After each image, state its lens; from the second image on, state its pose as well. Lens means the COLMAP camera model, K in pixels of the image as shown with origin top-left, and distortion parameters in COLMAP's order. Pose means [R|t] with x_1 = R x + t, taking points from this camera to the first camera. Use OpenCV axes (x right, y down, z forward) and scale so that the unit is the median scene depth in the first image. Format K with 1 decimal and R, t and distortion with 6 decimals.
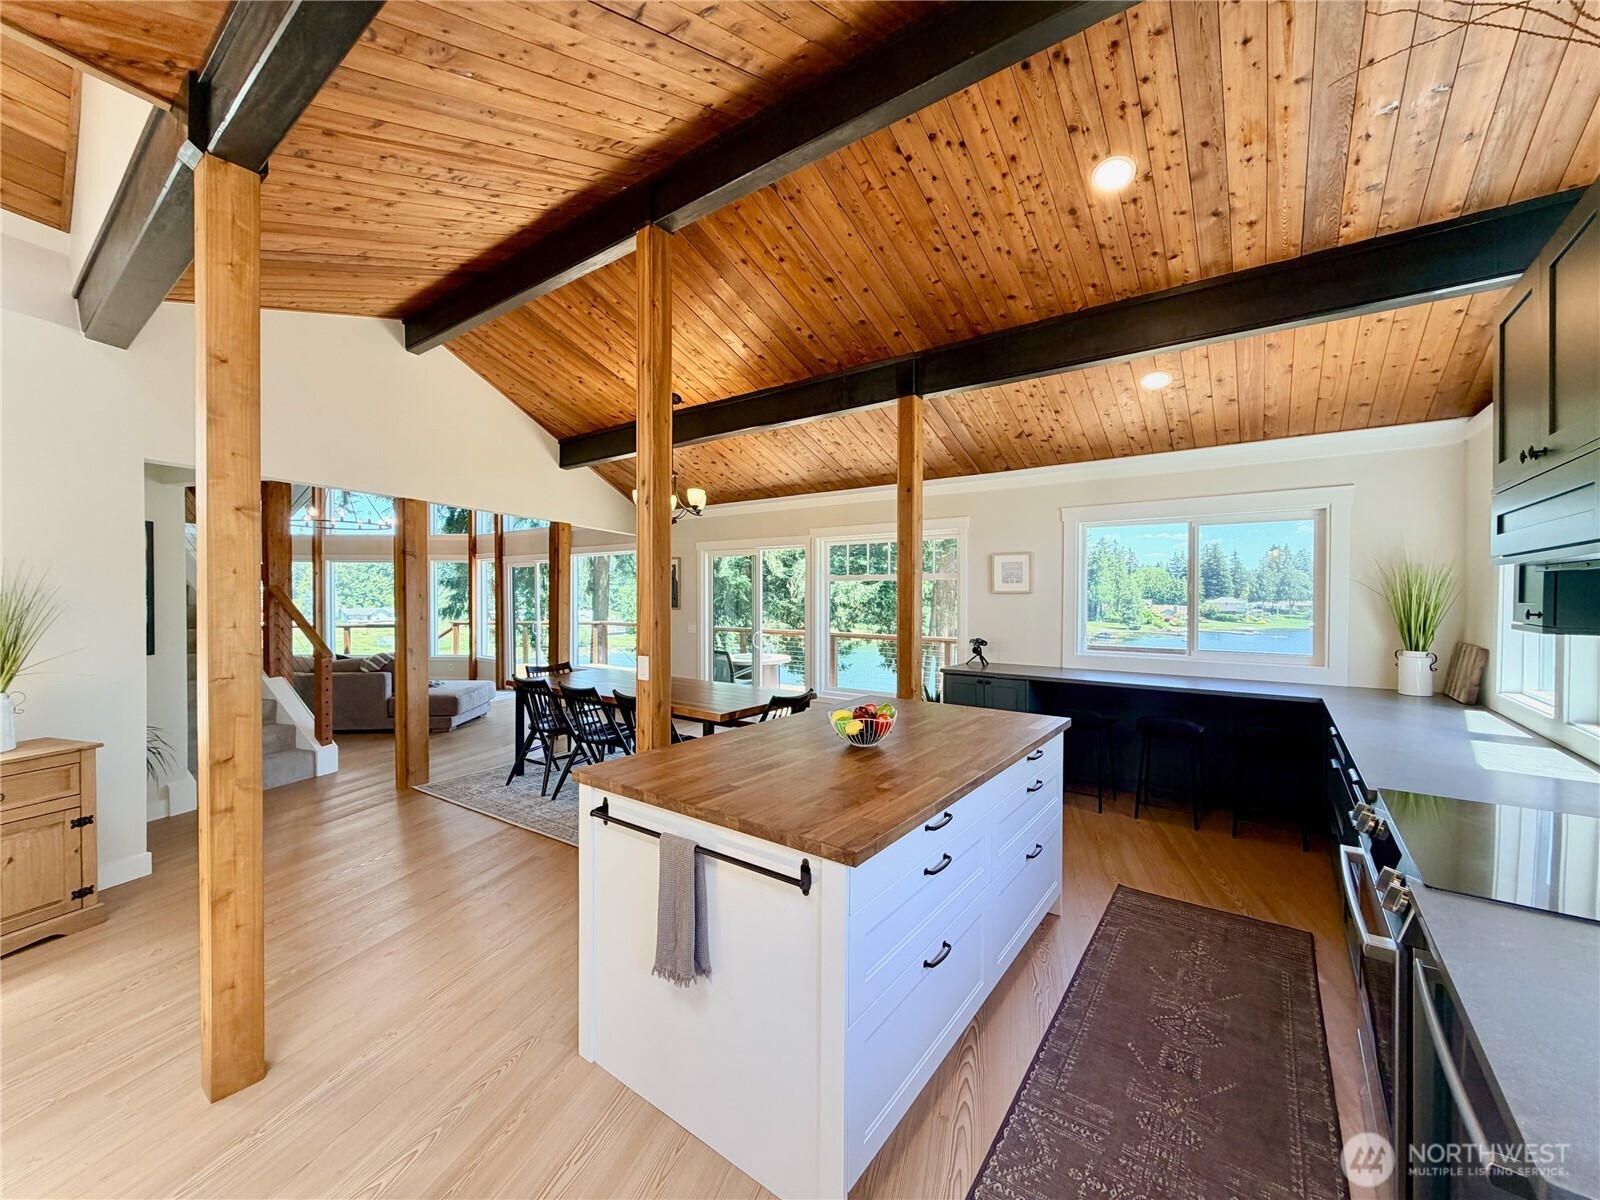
lens RADIAL K [[636.0, 0, 795.4], [0, 636.0, 599.3], [0, 0, 1]] dist [0.000790, -0.000107]
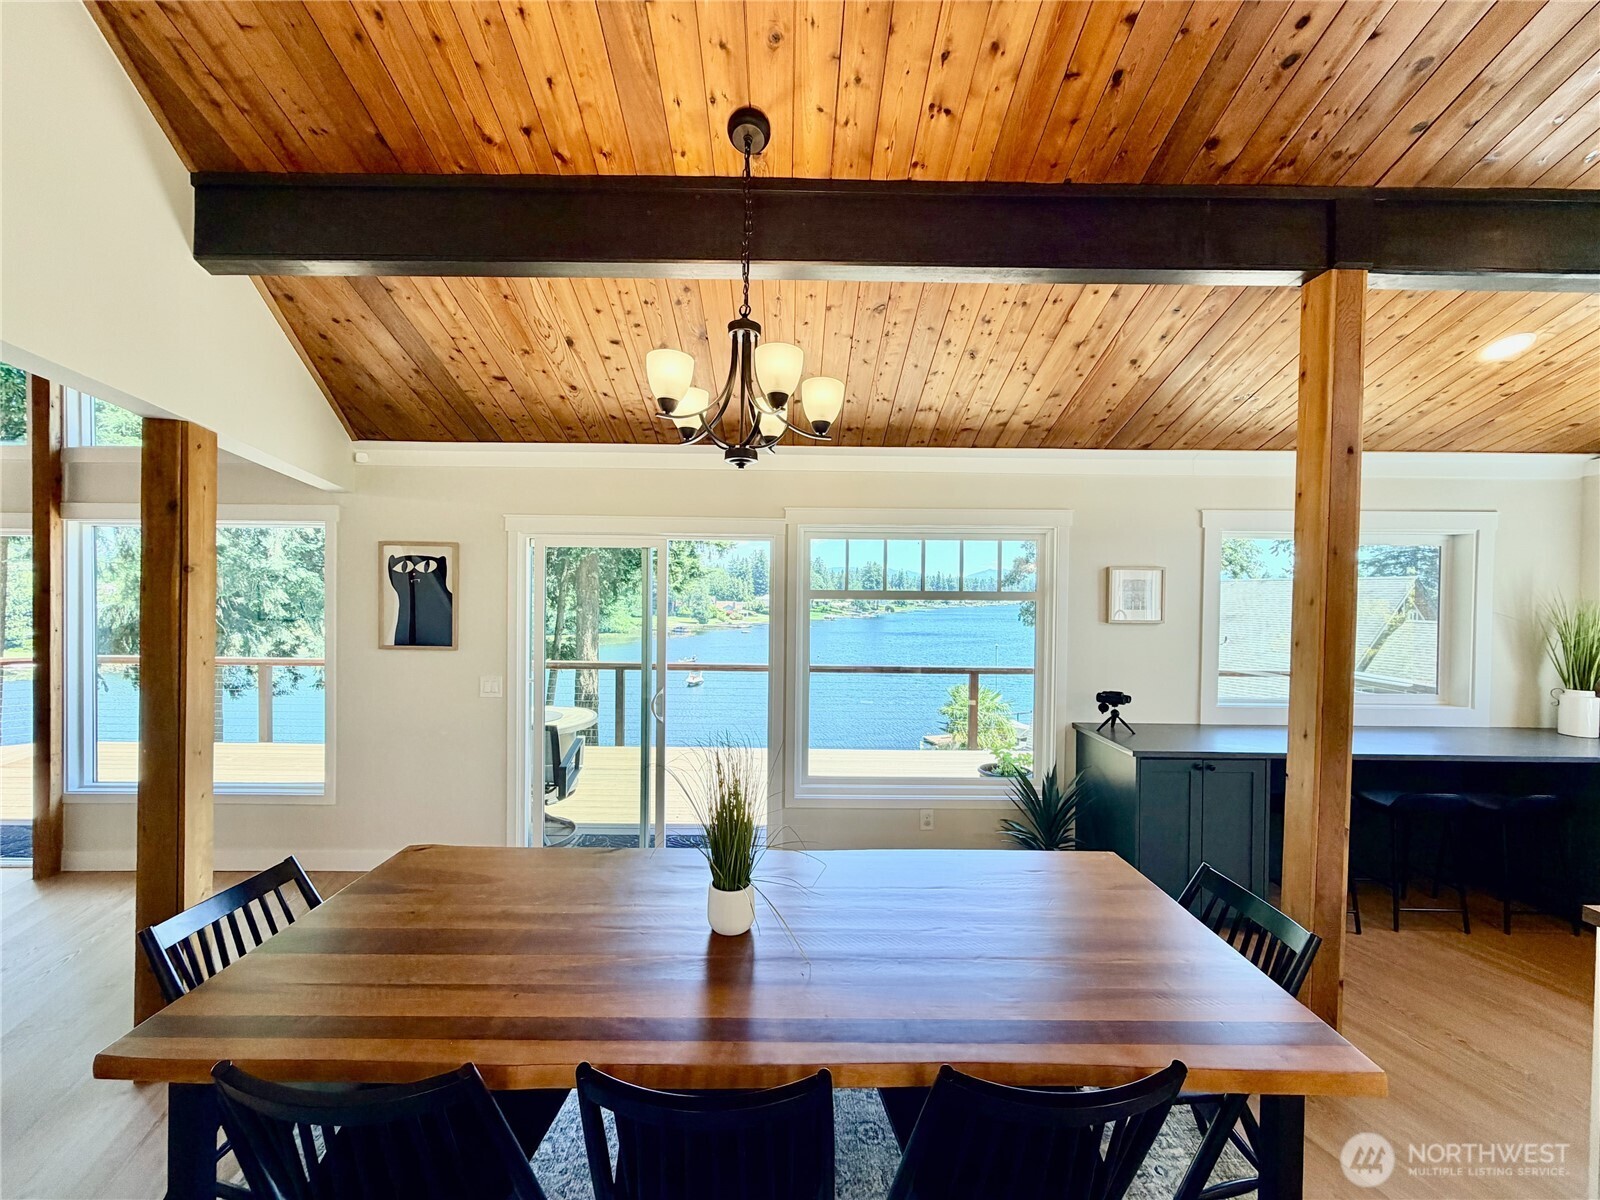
lens RADIAL K [[636.0, 0, 795.4], [0, 636.0, 599.3], [0, 0, 1]] dist [0.000790, -0.000107]
pose [[0.798900, 0.000910, 0.601463, -0.316482], [-0.004807, 0.999977, 0.004871, -0.031268], [-0.601444, -0.006783, 0.798886, 0.540391]]
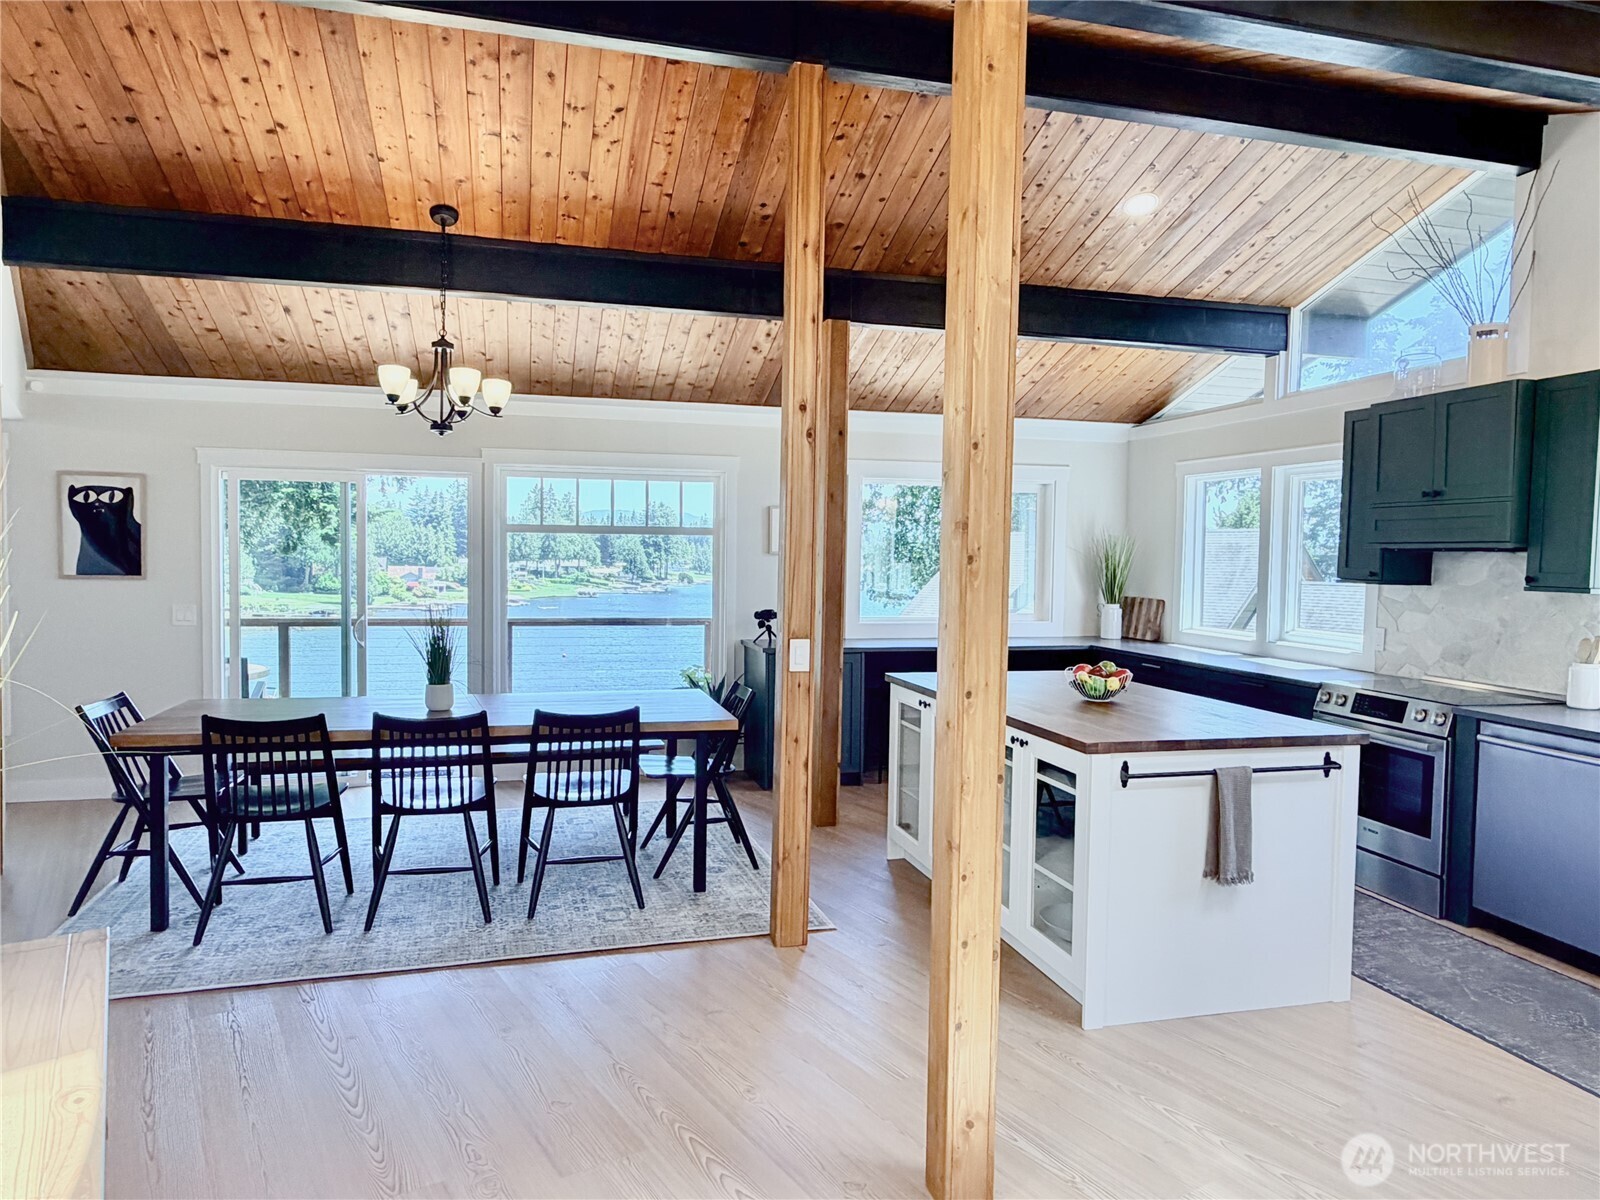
lens RADIAL K [[1035.1, 0, 800.0], [0, 1035.1, 600.0], [0, 0, 1]] dist [0.001490, -0.001780]
pose [[0.621067, -0.027452, 0.783277, -0.589534], [-0.005337, 0.999215, 0.039252, -0.002710], [-0.783740, -0.028559, 0.620433, 0.118083]]
